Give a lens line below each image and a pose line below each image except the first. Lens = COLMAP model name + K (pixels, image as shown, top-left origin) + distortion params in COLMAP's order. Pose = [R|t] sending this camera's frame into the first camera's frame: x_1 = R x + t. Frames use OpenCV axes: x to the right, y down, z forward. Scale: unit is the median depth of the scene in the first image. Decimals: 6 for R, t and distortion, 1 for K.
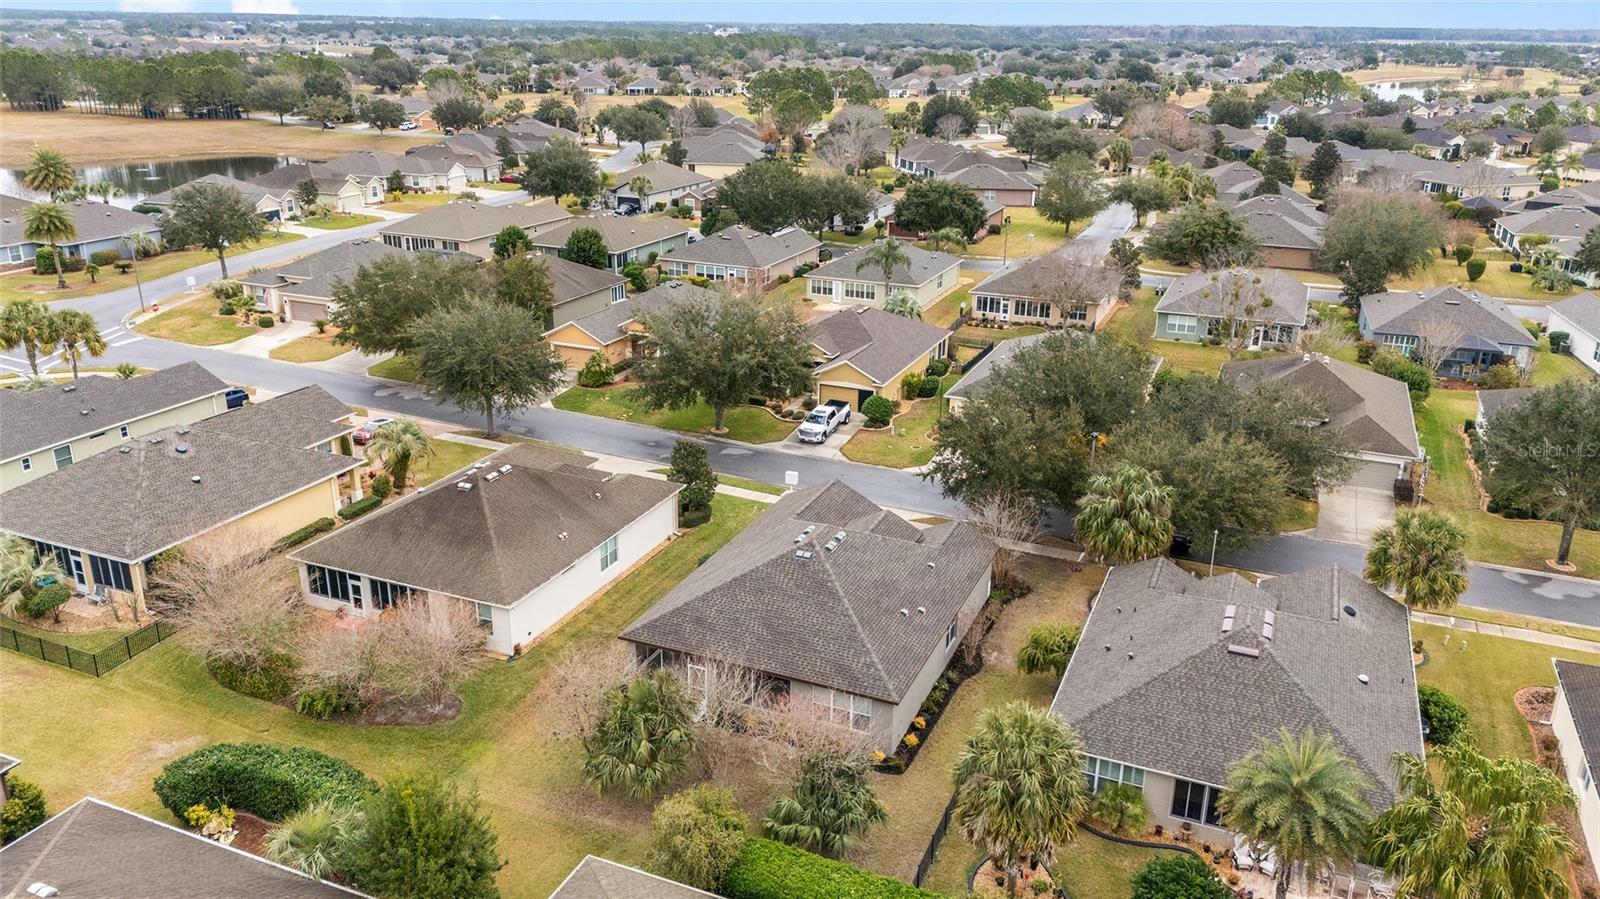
lens RADIAL K [[1180.3, 0, 799.4], [0, 1180.3, 448.6], [0, 0, 1]] dist [0.077237, -0.074686]
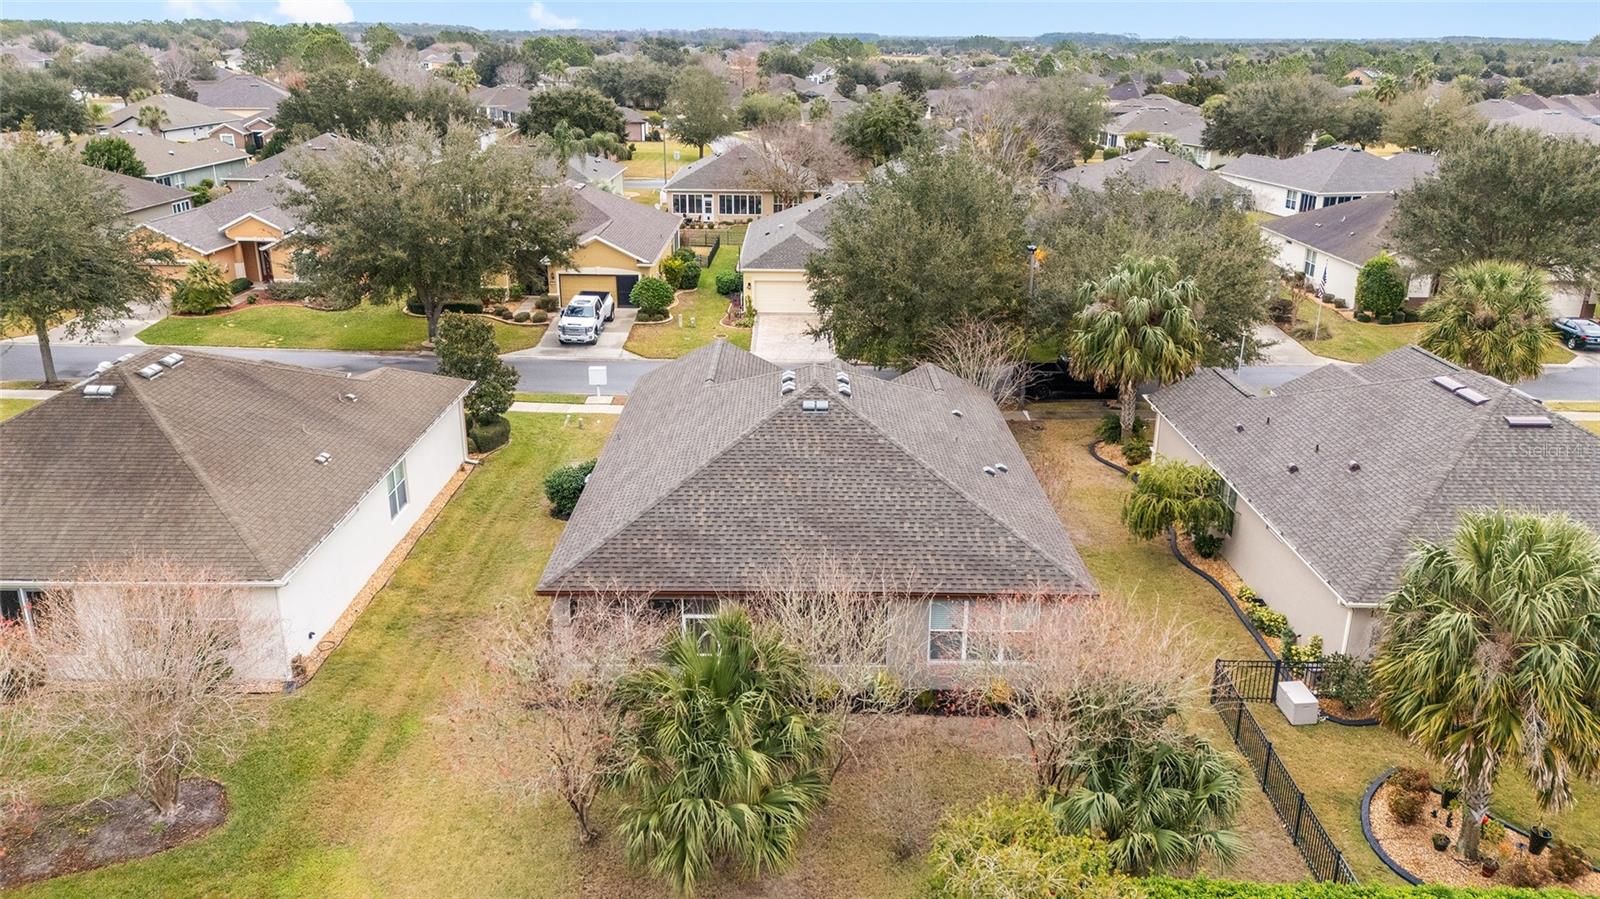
lens RADIAL K [[1180.3, 0, 821.3], [0, 1180.3, 454.4], [0, 0, 1]] dist [0.077237, -0.074686]
pose [[0.914872, -0.137369, 0.379657, -0.136010], [0.136704, 0.990192, 0.028854, 0.059793], [-0.379897, 0.025503, 0.924677, 0.275861]]
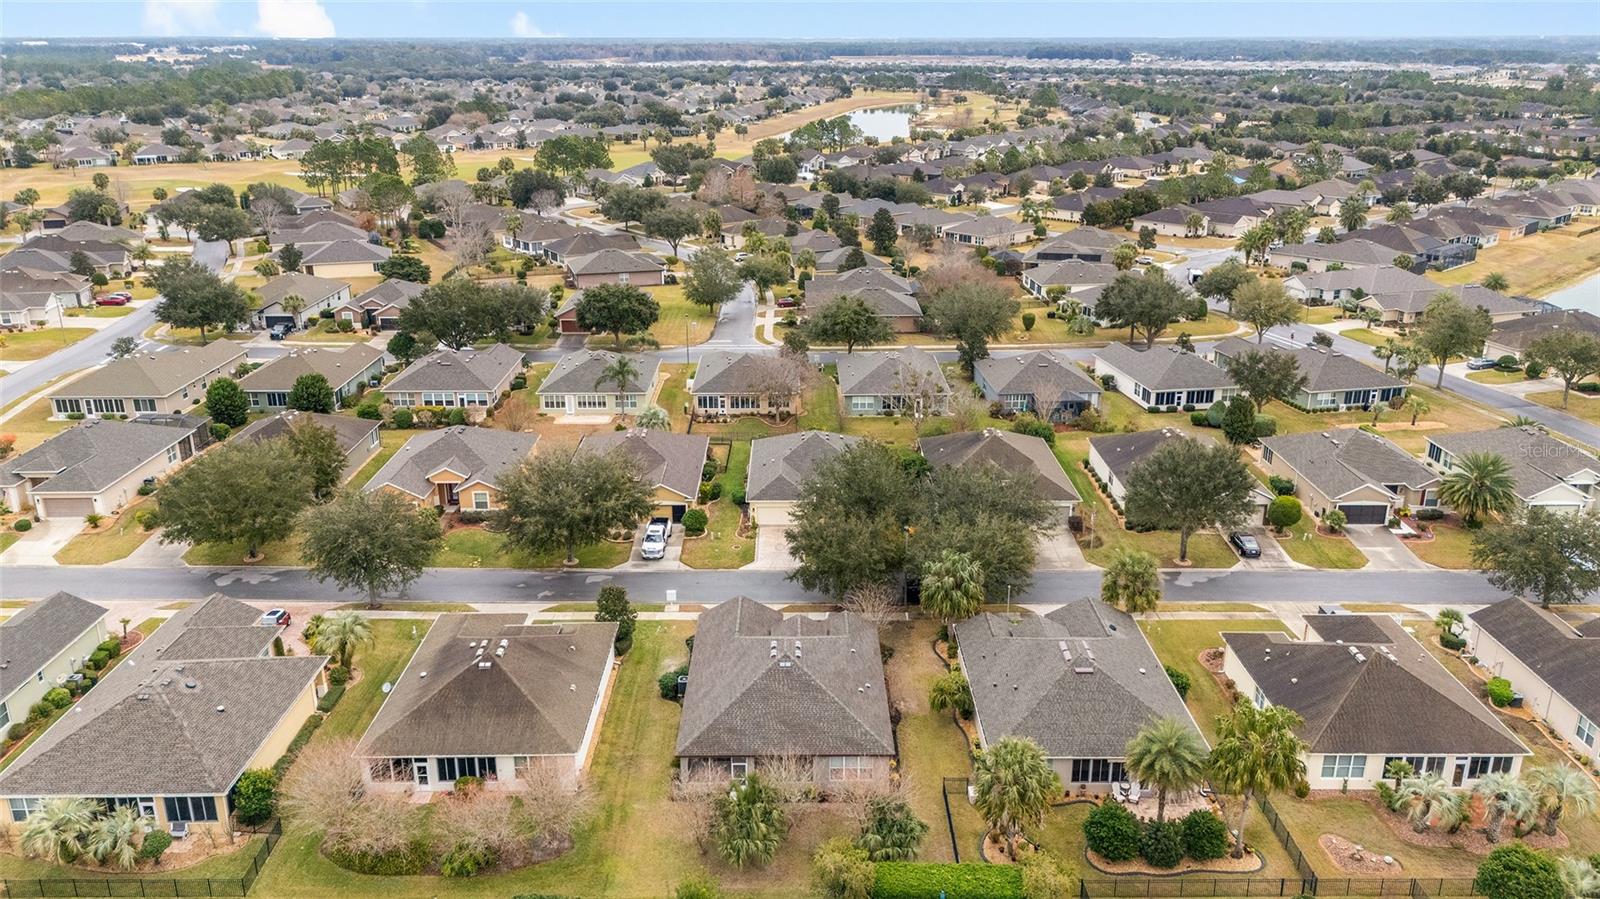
lens RADIAL K [[1180.3, 0, 812.3], [0, 1180.3, 455.2], [0, 0, 1]] dist [0.077237, -0.074686]
pose [[0.915872, -0.146356, 0.373843, -0.276602], [0.150096, 0.988484, 0.019265, -0.108320], [-0.372357, 0.038469, 0.927292, -0.192837]]
